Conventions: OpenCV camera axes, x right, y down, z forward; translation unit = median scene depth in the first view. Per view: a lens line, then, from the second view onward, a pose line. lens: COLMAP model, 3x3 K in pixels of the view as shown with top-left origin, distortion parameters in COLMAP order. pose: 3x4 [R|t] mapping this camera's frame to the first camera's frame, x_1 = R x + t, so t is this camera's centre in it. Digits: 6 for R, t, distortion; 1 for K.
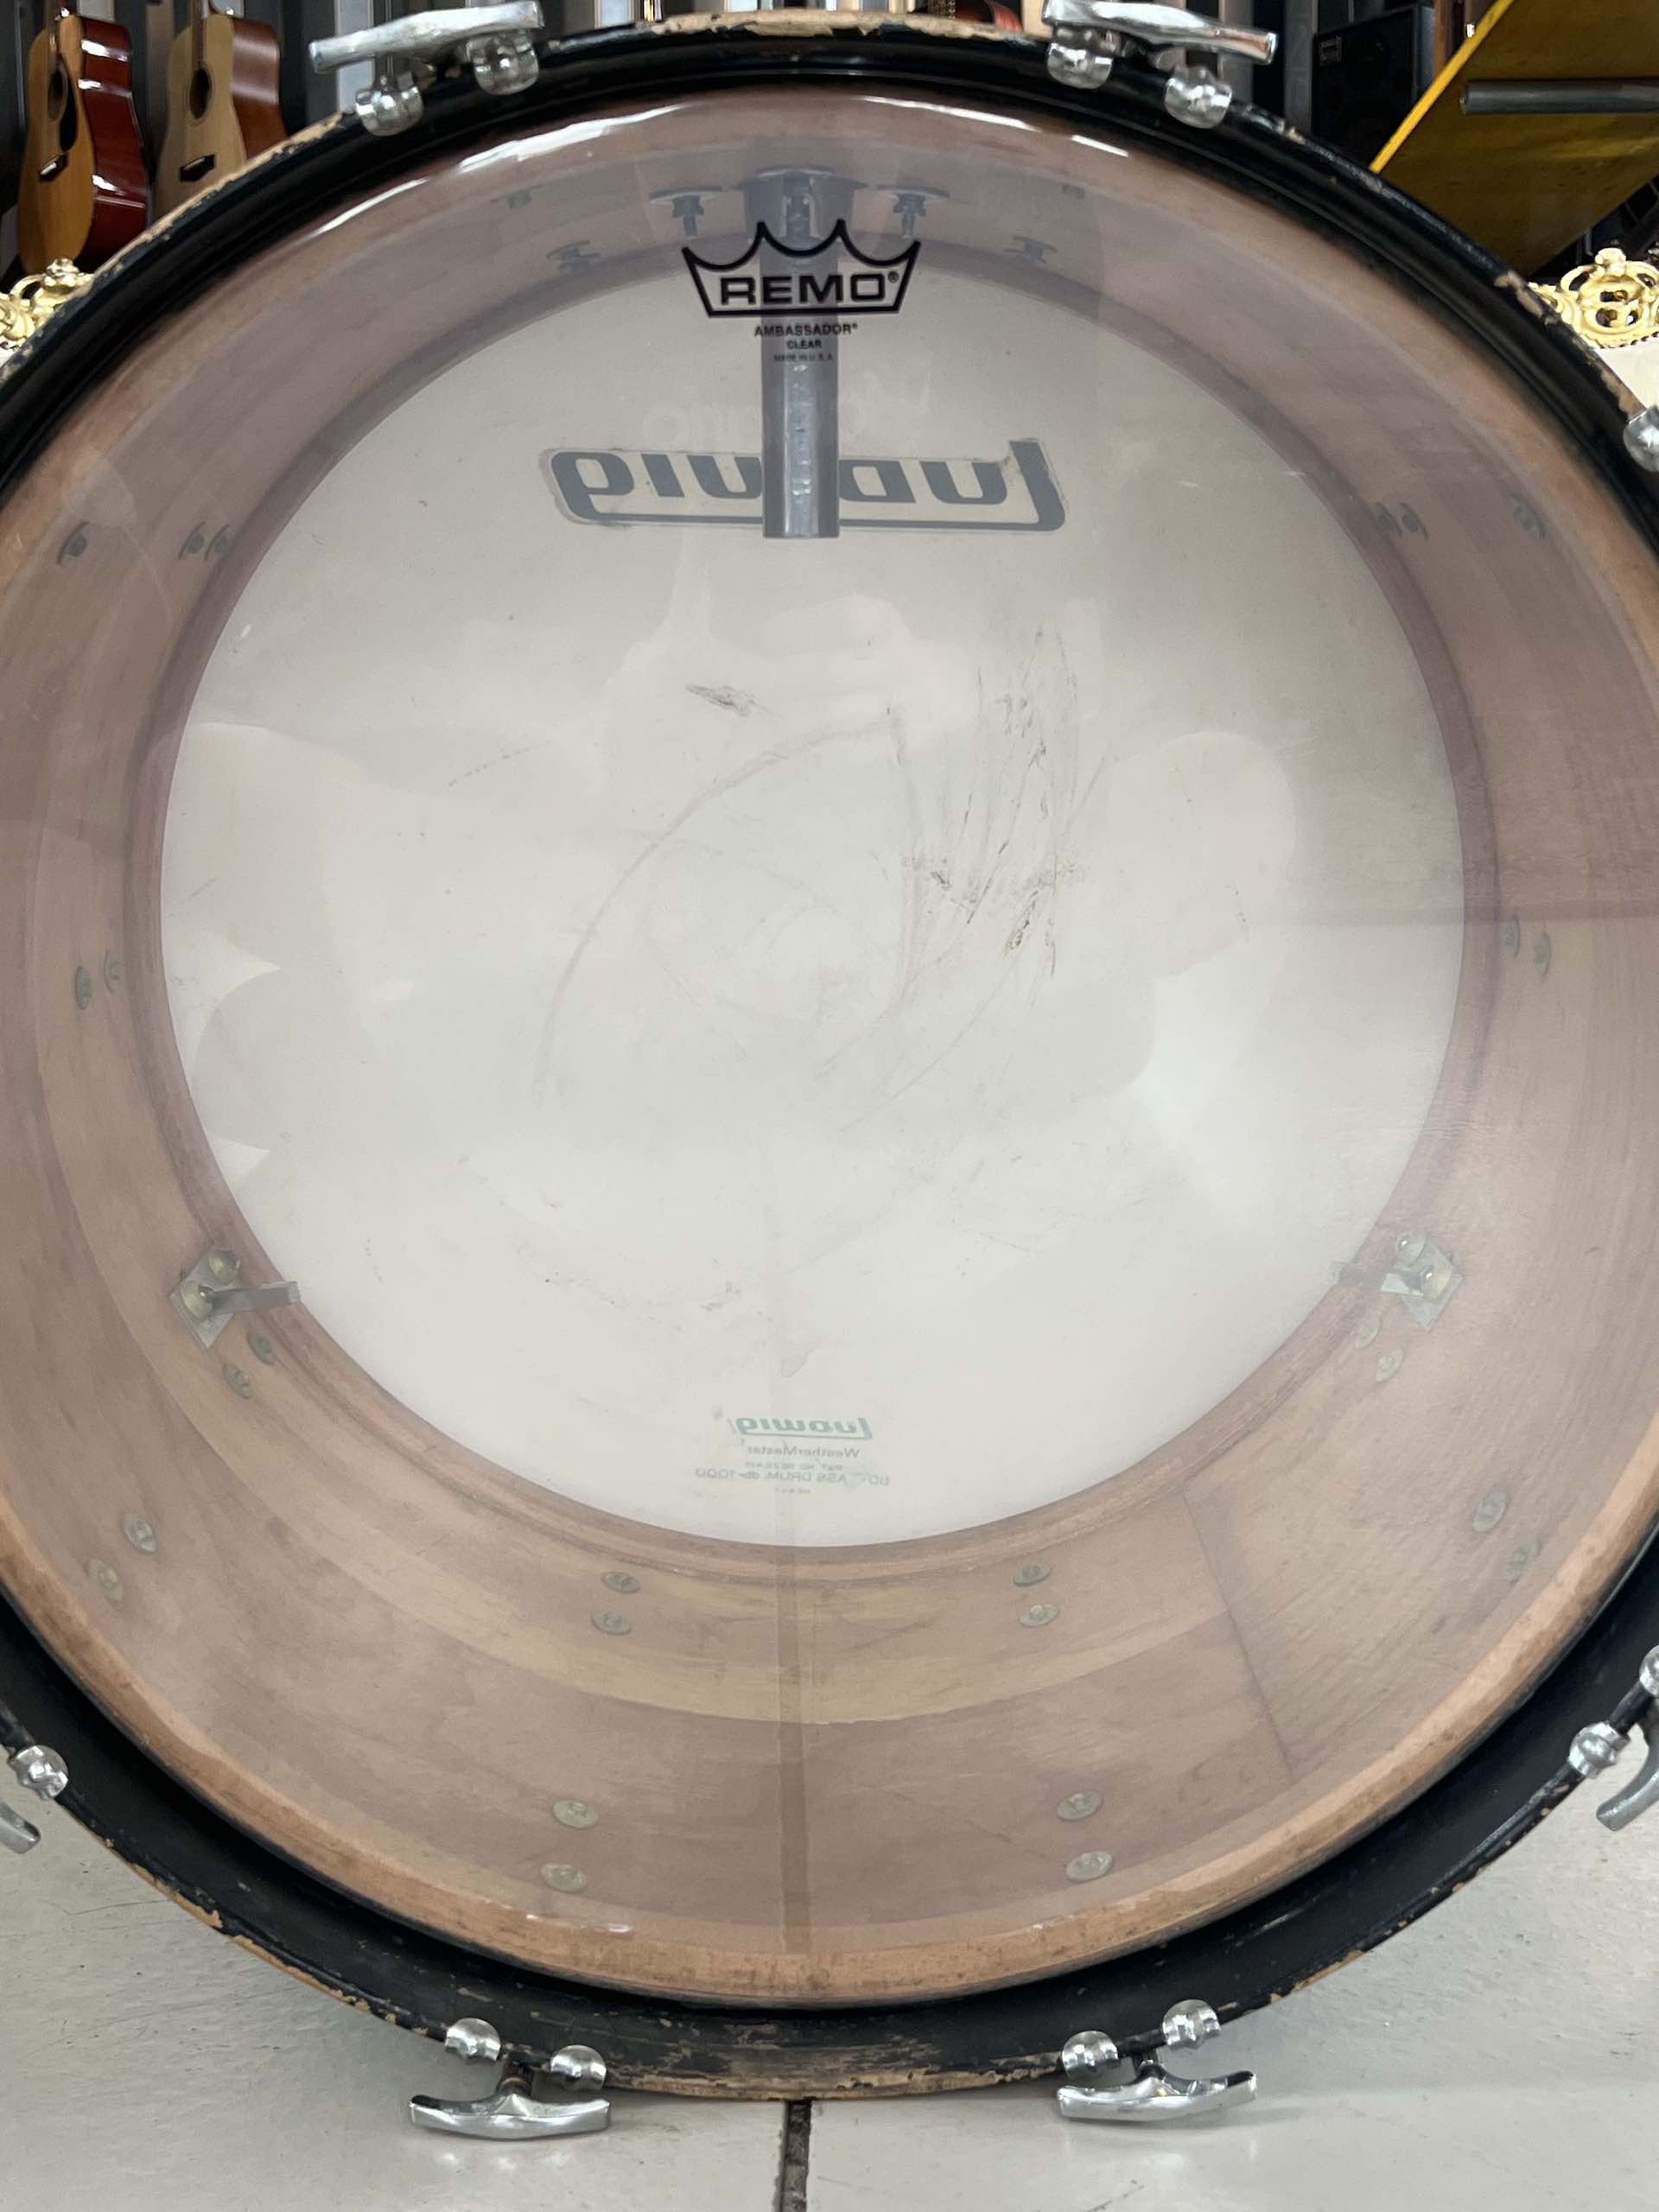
lens RADIAL K [[2750.1, 0, 775.5], [0, 2750.1, 1116.3], [0, 0, 1]] dist [0.060892, 0.000000]
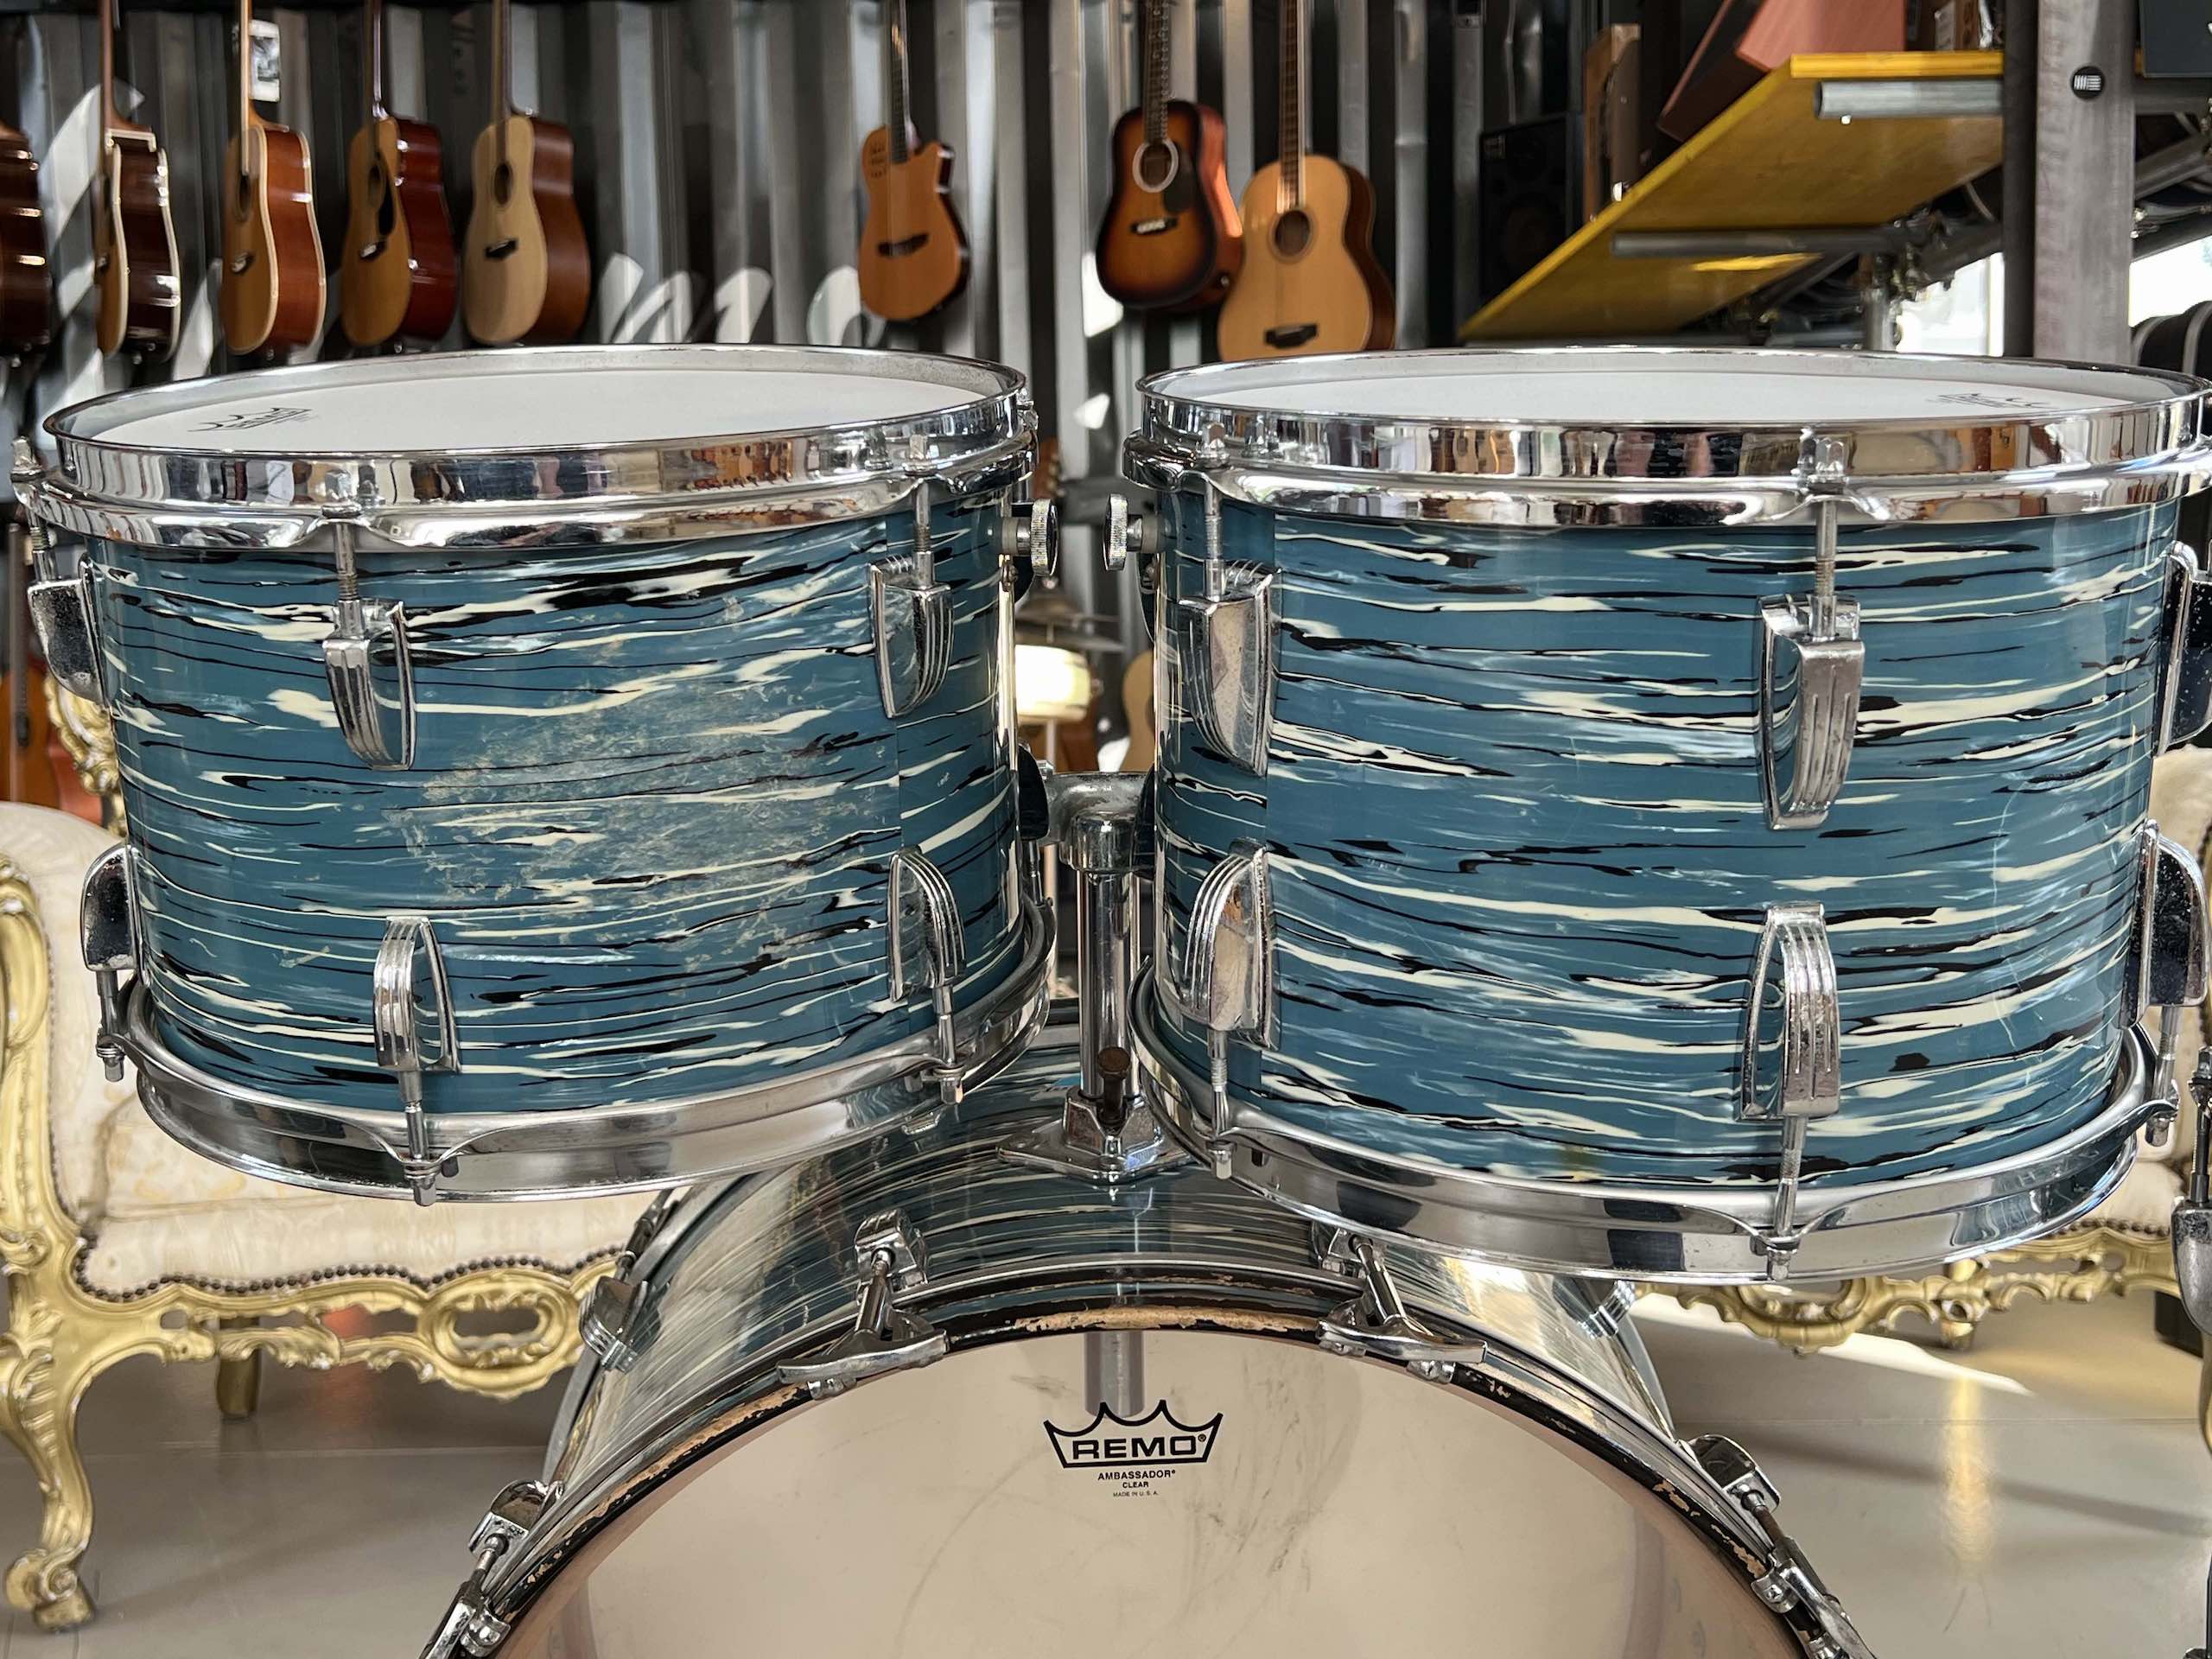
lens RADIAL K [[2499.4, 0, 1088.9], [0, 2499.4, 816.2], [0, 0, 1]] dist [0.042101, 0.000000]
pose [[0.999274, -0.015142, 0.034955, -0.036823], [0.016005, 0.999570, -0.024558, -0.424376], [-0.034568, 0.025100, 0.999087, -0.159067]]
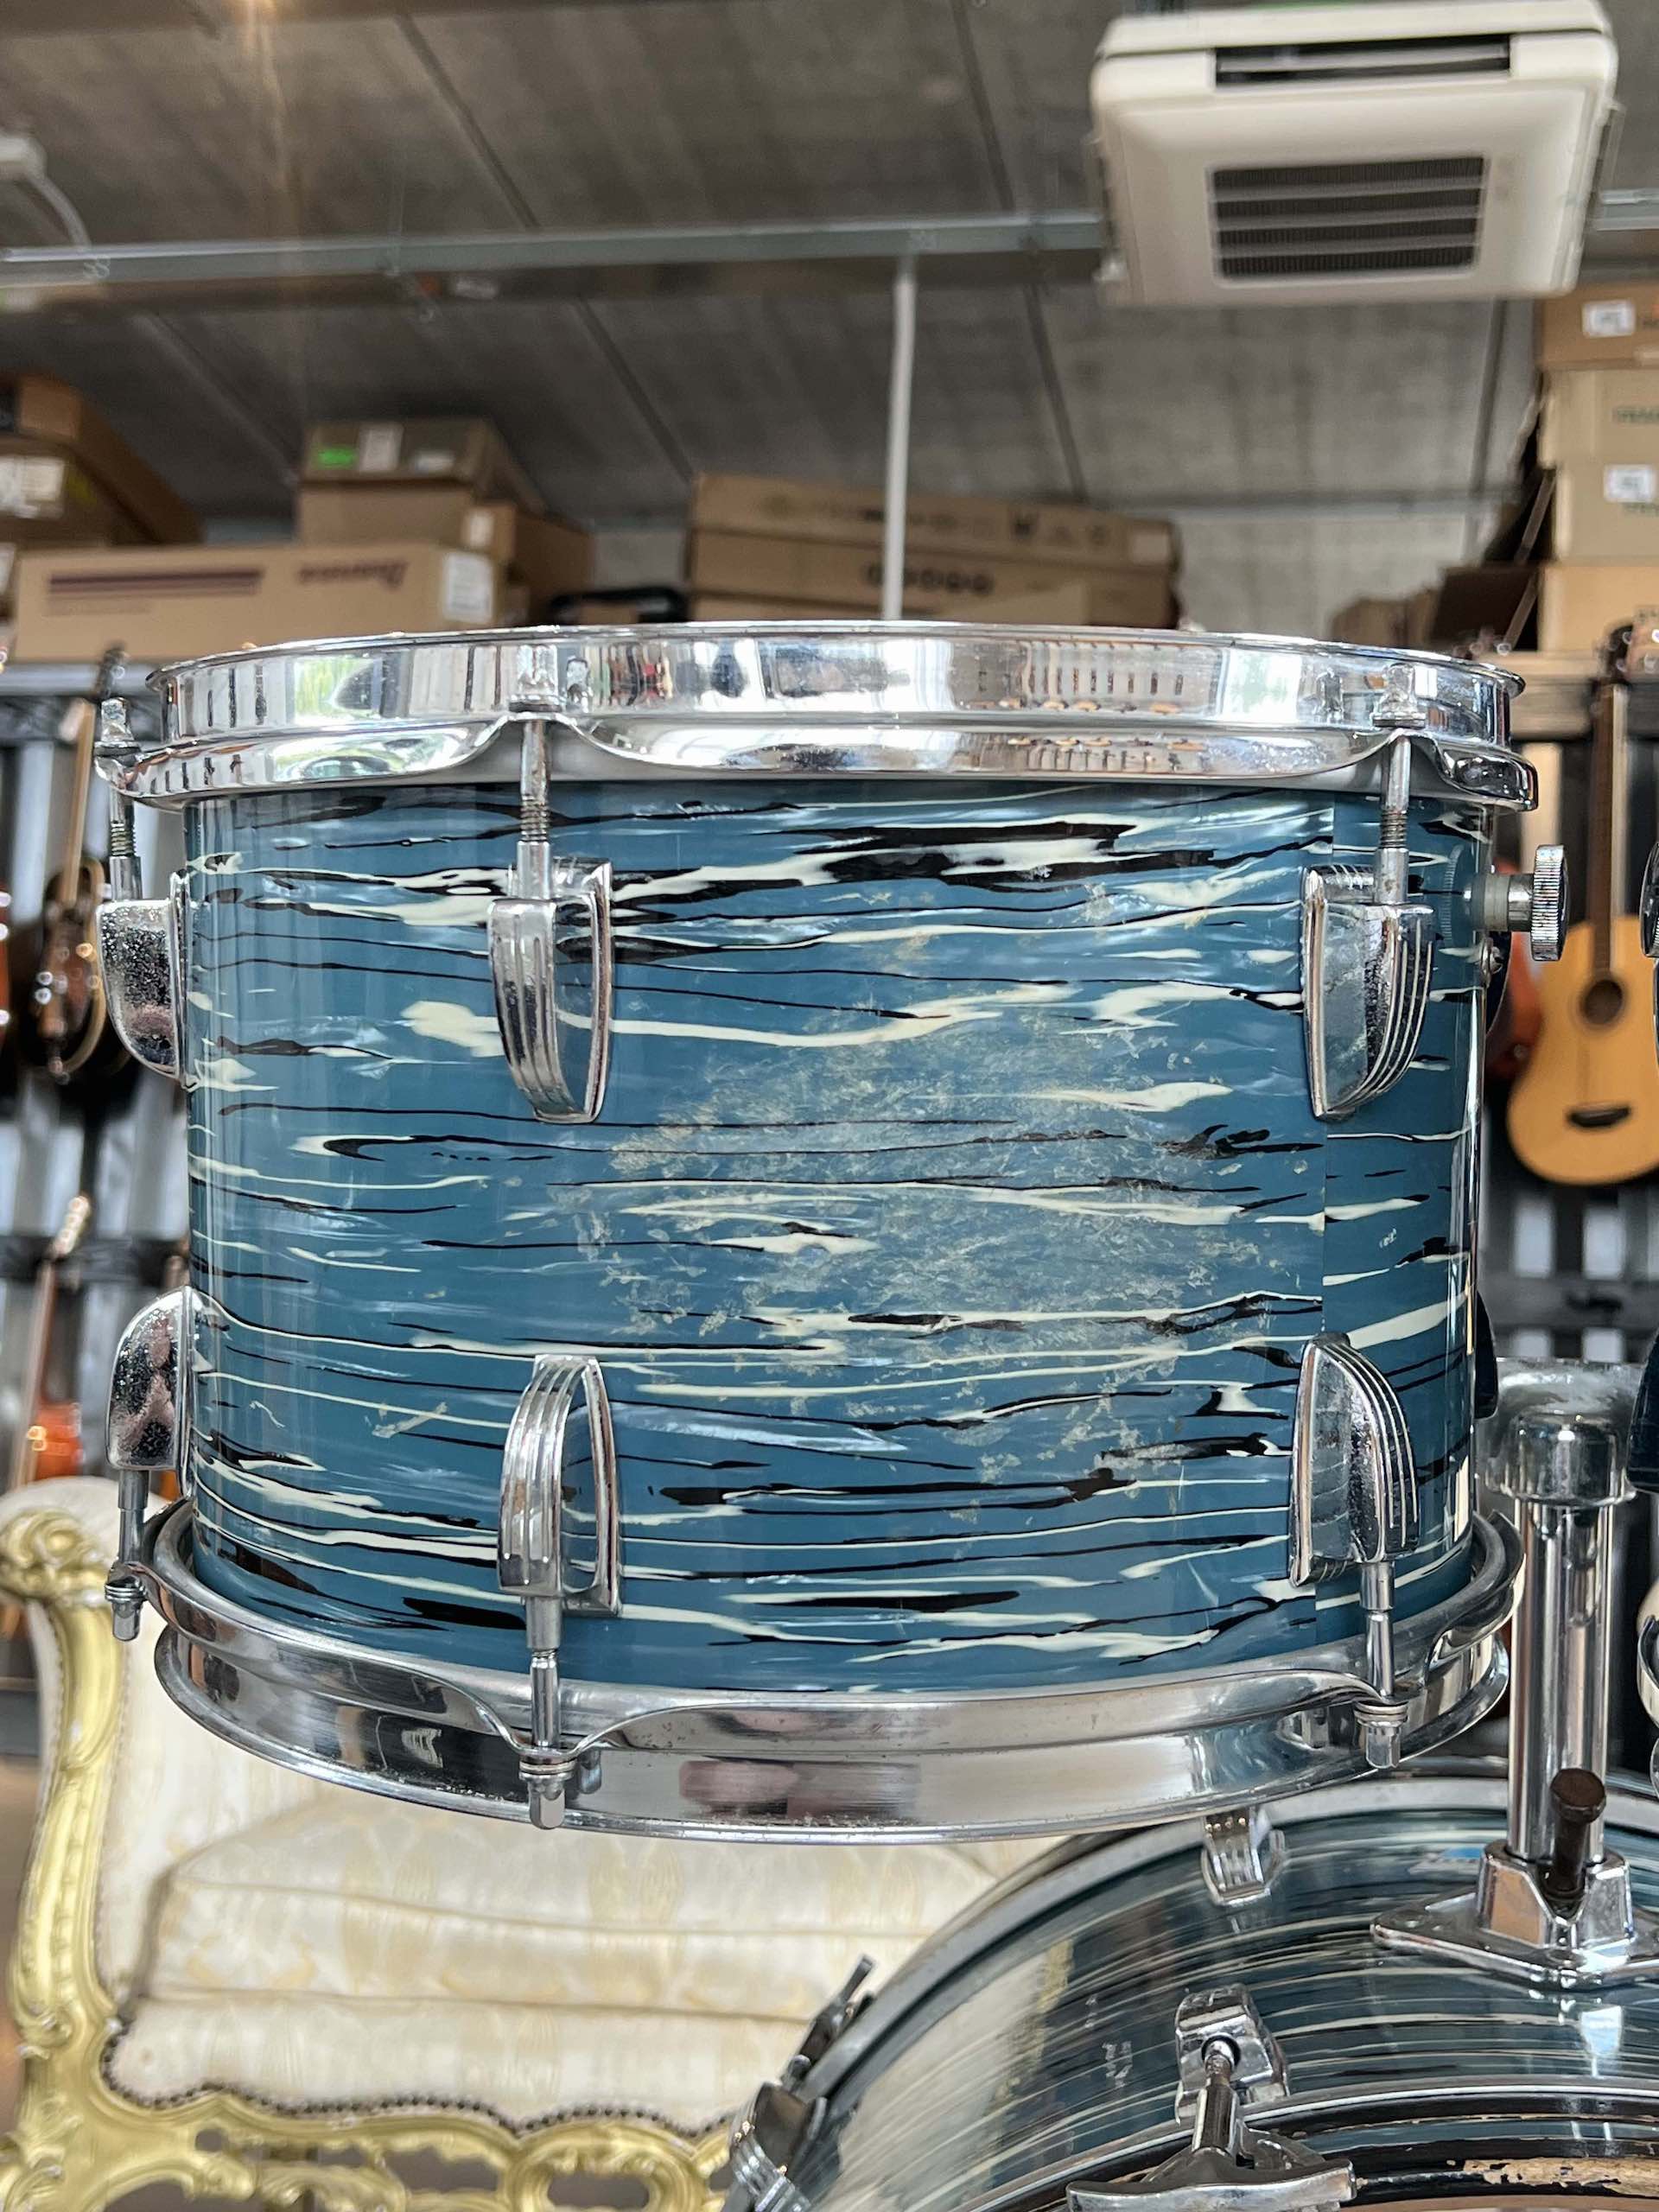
lens RADIAL K [[2750.1, 0, 799.0], [0, 2750.1, 1078.2], [0, 0, 1]] dist [0.060892, 0.000000]
pose [[0.988022, 0.035569, -0.150159, -0.091169], [-0.070815, 0.969071, -0.236405, -0.345301], [0.137106, 0.244207, 0.959982, 0.075768]]
